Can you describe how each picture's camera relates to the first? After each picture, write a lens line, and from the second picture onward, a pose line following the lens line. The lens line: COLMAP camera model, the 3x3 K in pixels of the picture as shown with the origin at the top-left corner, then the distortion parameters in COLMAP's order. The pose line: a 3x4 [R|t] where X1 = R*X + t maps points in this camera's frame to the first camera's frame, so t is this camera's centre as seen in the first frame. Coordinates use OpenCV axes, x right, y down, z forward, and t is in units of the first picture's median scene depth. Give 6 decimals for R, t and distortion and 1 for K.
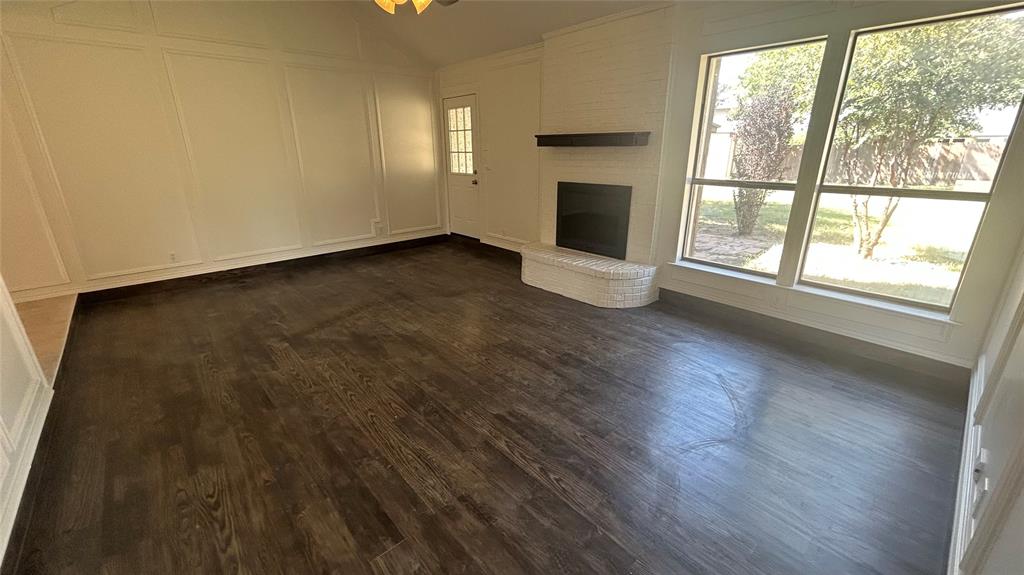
lens RADIAL K [[414.4, 0, 511.0], [0, 414.4, 288.3], [0, 0, 1]] dist [-0.000260, 0.000605]
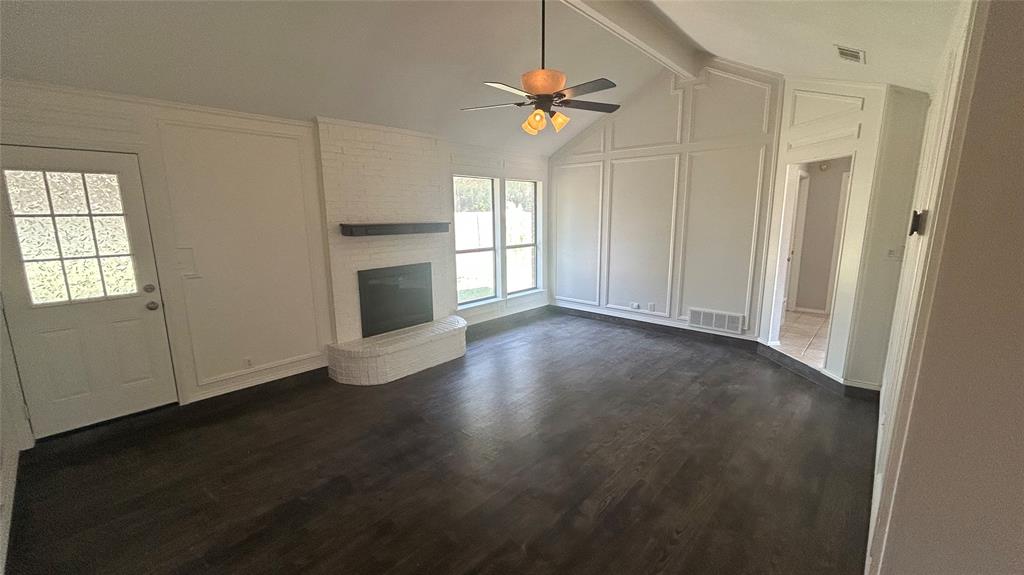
lens RADIAL K [[414.4, 0, 511.0], [0, 414.4, 288.3], [0, 0, 1]] dist [-0.000260, 0.000605]
pose [[-0.105158, -0.176714, 0.978629, -0.845778], [0.323630, 0.924435, 0.201704, -0.298777], [-0.940322, 0.337924, -0.040022, 0.726315]]
